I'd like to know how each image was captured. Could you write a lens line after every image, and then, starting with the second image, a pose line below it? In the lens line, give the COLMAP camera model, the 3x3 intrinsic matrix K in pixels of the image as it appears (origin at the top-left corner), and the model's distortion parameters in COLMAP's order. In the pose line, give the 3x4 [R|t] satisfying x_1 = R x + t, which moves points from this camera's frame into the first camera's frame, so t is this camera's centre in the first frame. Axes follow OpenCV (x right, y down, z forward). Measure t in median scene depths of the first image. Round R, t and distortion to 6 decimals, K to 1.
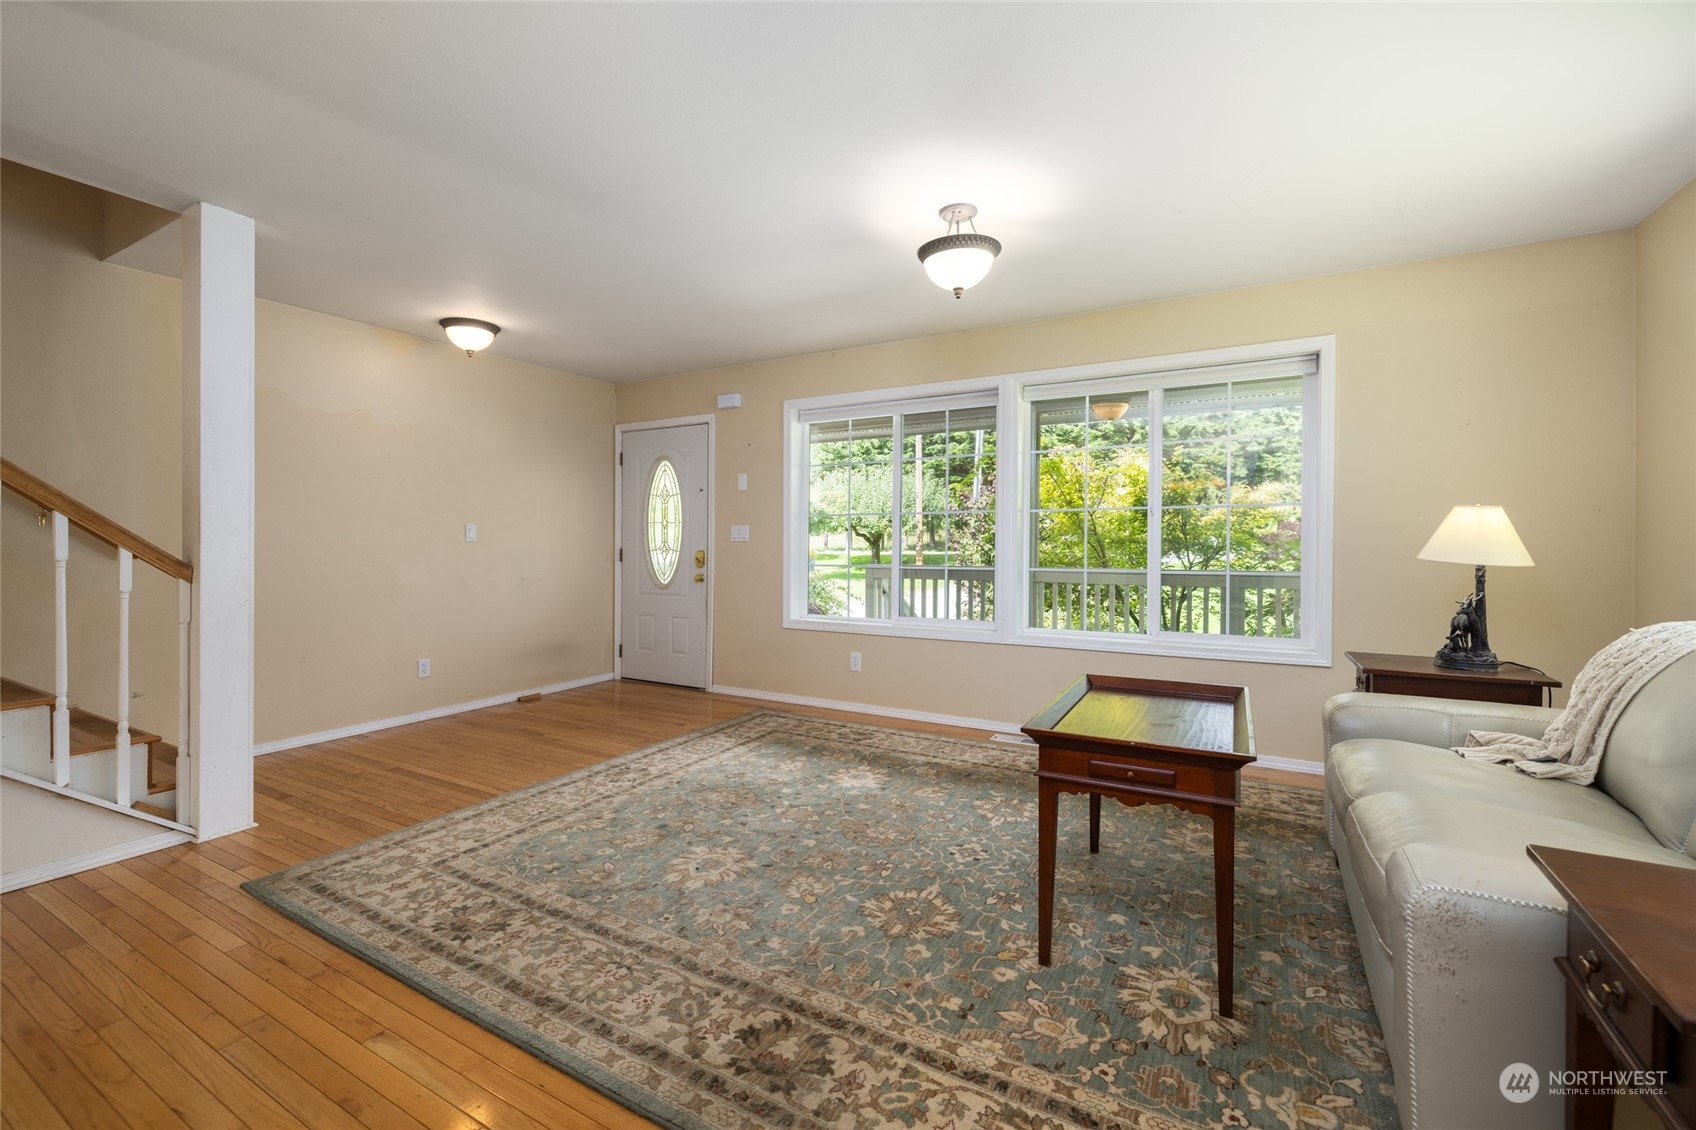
lens RADIAL K [[717.6, 0, 848.0], [0, 717.6, 565.0], [0, 0, 1]] dist [0.000472, 0.000102]
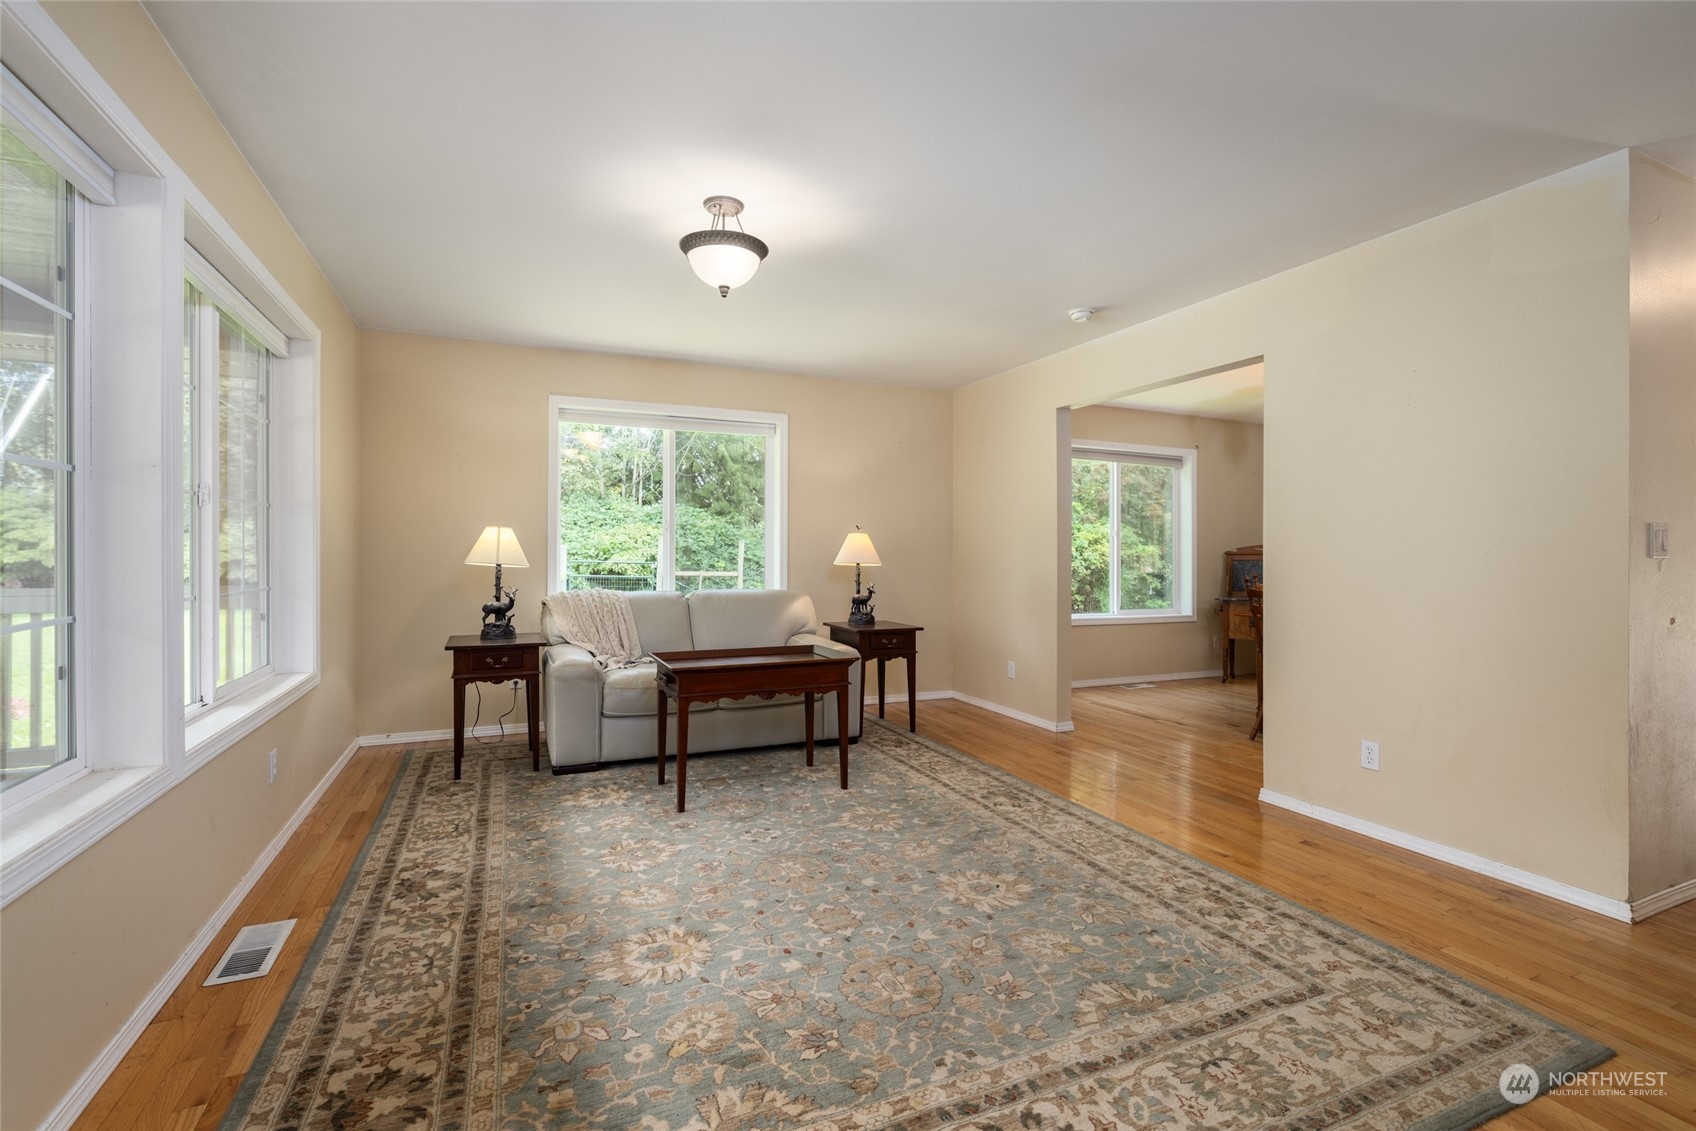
lens RADIAL K [[750.6, 0, 840.2], [0, 750.6, 575.3], [0, 0, 1]] dist [-0.008954, 0.000210]
pose [[-0.802034, -0.022441, 0.596857, -0.675947], [0.011784, 0.998505, 0.053377, -0.062562], [-0.597162, 0.049844, -0.800570, 2.038409]]
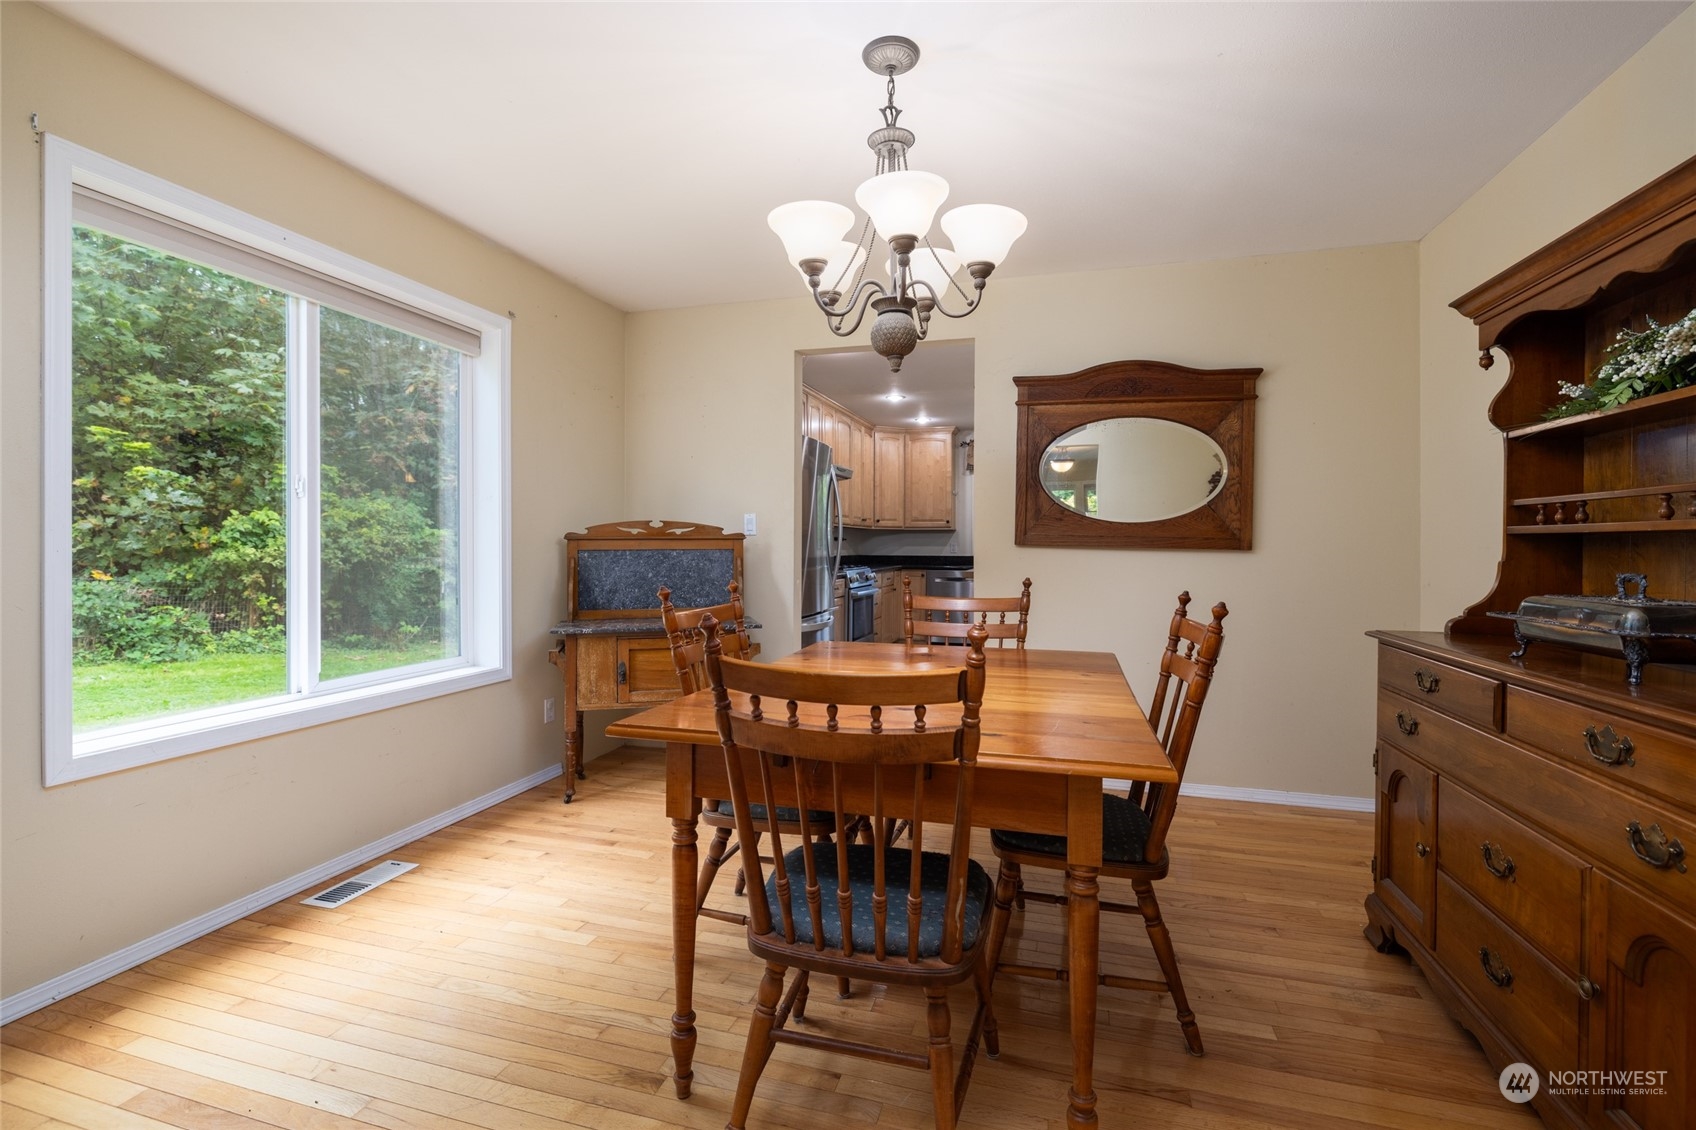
lens RADIAL K [[758.0, 0, 841.2], [0, 758.0, 529.6], [0, 0, 1]] dist [-0.002167, -0.000190]
pose [[-0.974036, -0.006996, -0.226287, -0.316086], [-0.009799, 0.999889, 0.011266, -0.009661], [0.226183, 0.013191, -0.973996, 0.334286]]
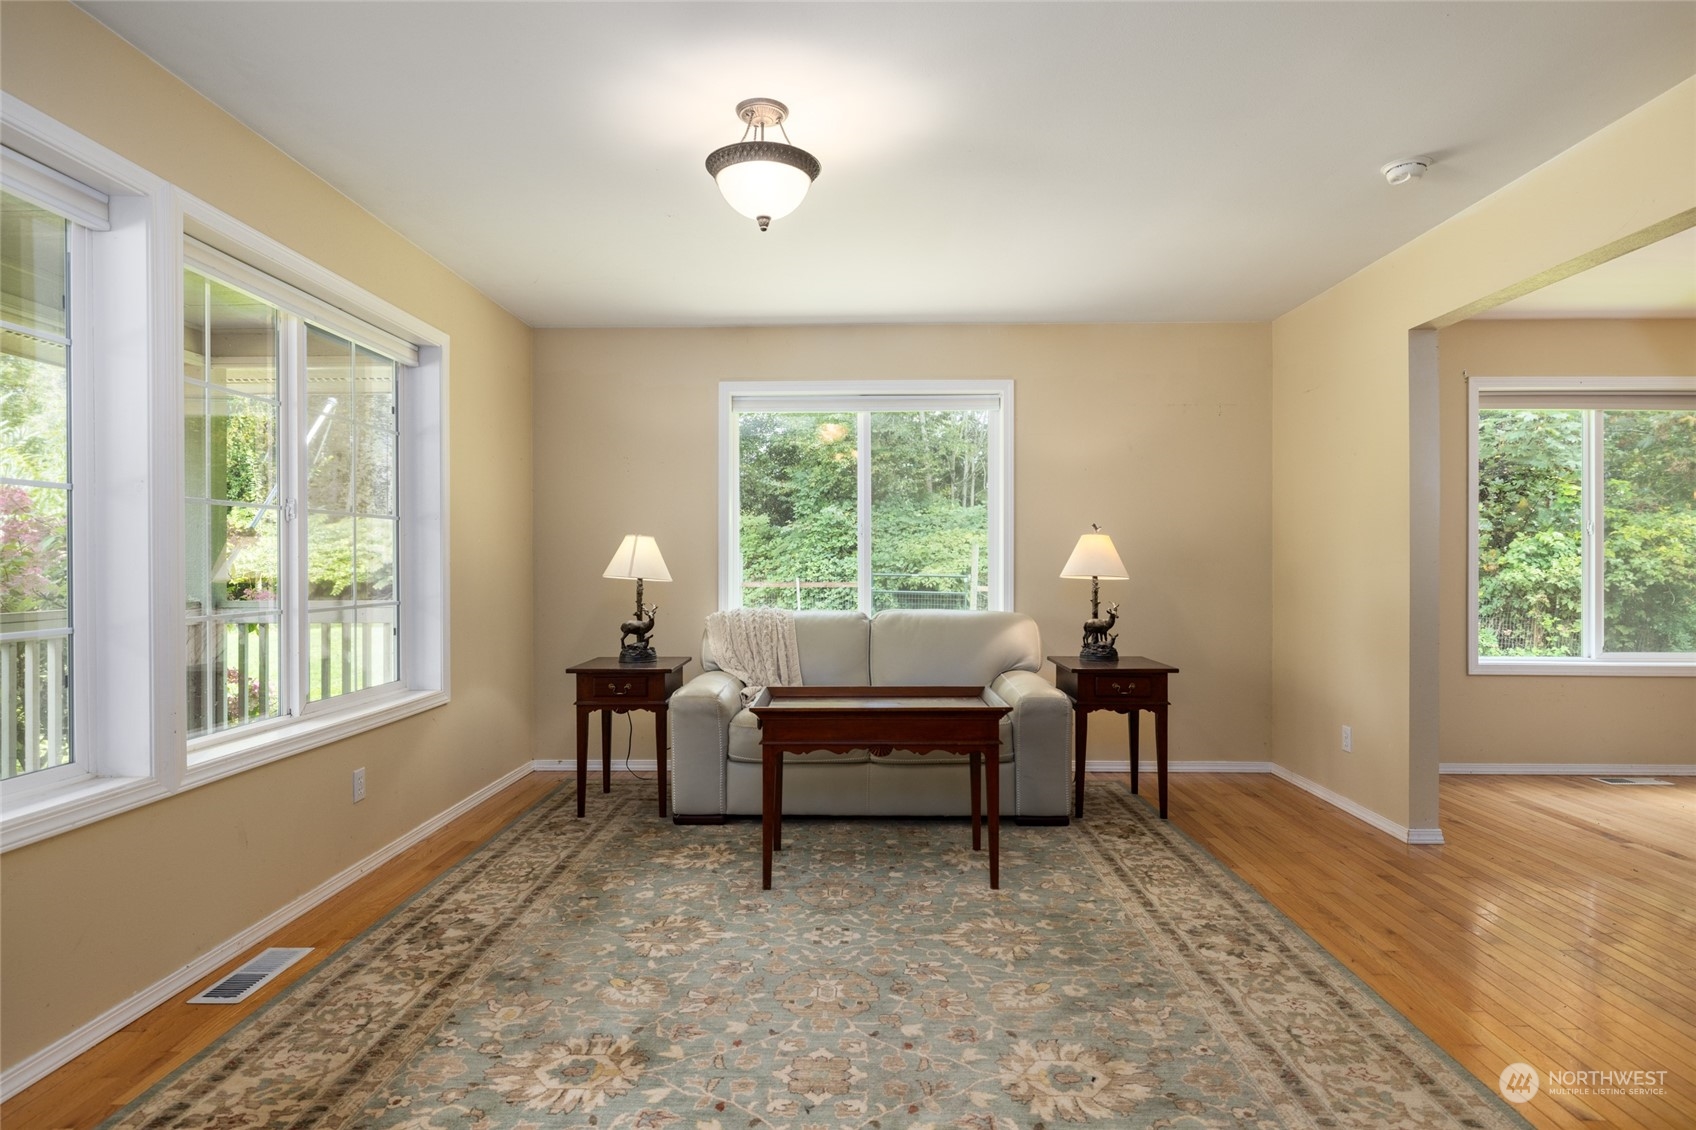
lens RADIAL K [[910.1, 0, 844.1], [0, 910.1, 587.6], [0, 0, 1]] dist [0.000367, -0.000704]
pose [[-0.476101, -0.022011, 0.879115, -0.843850], [0.028444, 0.998778, 0.040411, -0.048646], [-0.878931, 0.044245, -0.474893, 1.640285]]
